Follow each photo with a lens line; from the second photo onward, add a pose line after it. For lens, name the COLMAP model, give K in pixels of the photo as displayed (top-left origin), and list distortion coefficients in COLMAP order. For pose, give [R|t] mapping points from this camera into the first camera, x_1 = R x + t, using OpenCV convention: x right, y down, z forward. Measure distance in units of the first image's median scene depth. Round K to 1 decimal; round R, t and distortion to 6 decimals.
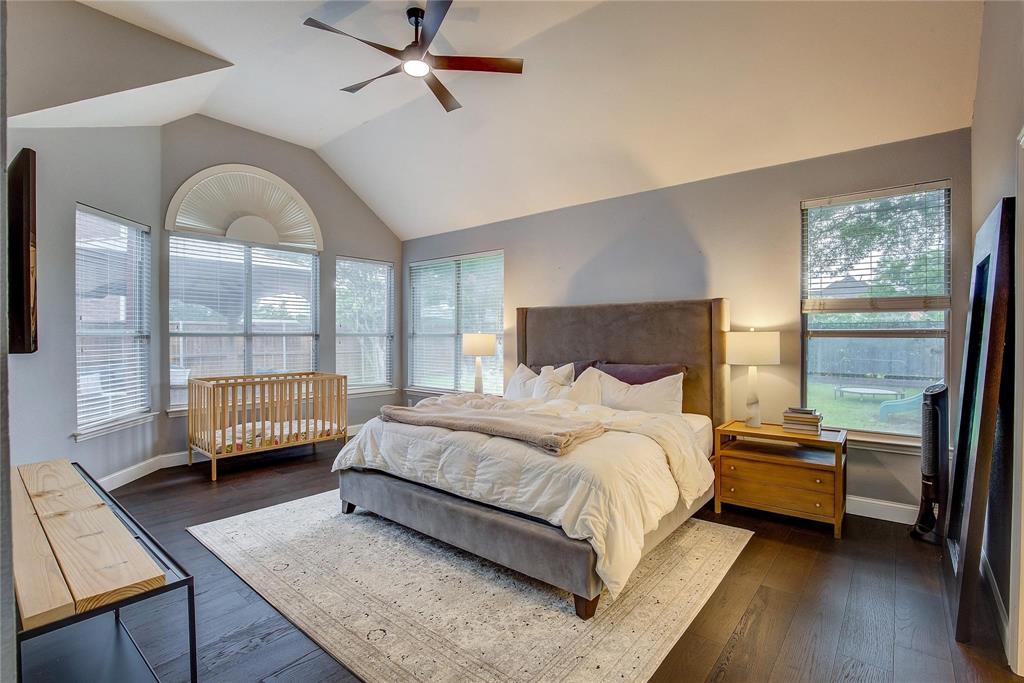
lens RADIAL K [[472.1, 0, 513.5], [0, 472.1, 336.9], [0, 0, 1]] dist [-0.034561, 0.002853]
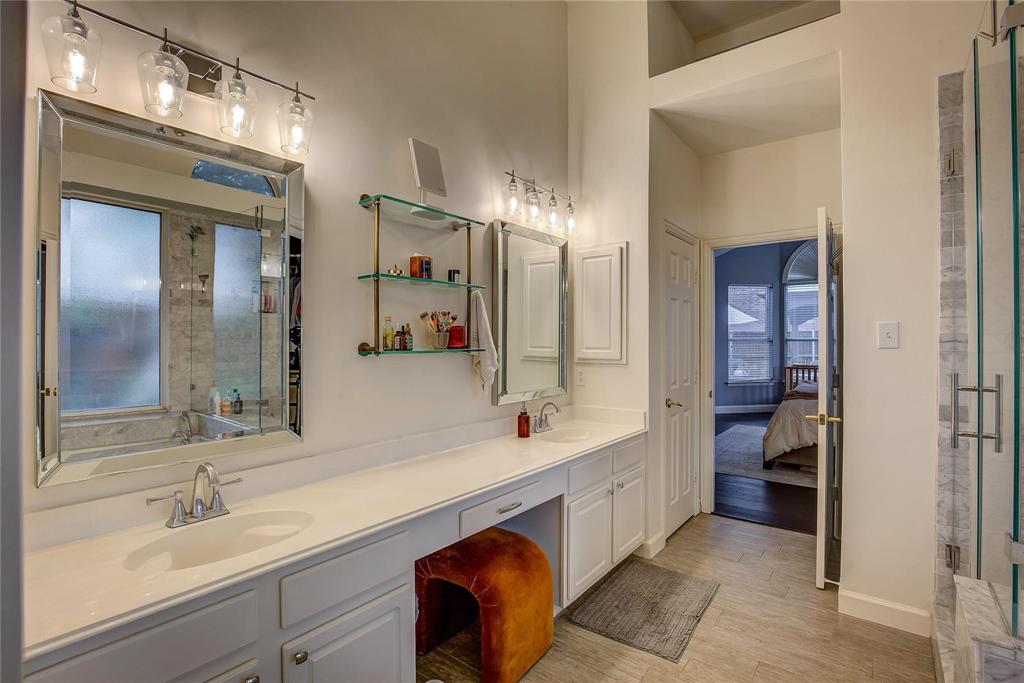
lens RADIAL K [[472.1, 0, 511.2], [0, 472.1, 340.1], [0, 0, 1]] dist [-0.034561, 0.002853]
pose [[0.006769, 0.004200, -0.999968, 1.146348], [-0.003700, 0.999984, 0.004175, -0.007819], [0.999970, 0.003672, 0.006785, -0.103687]]
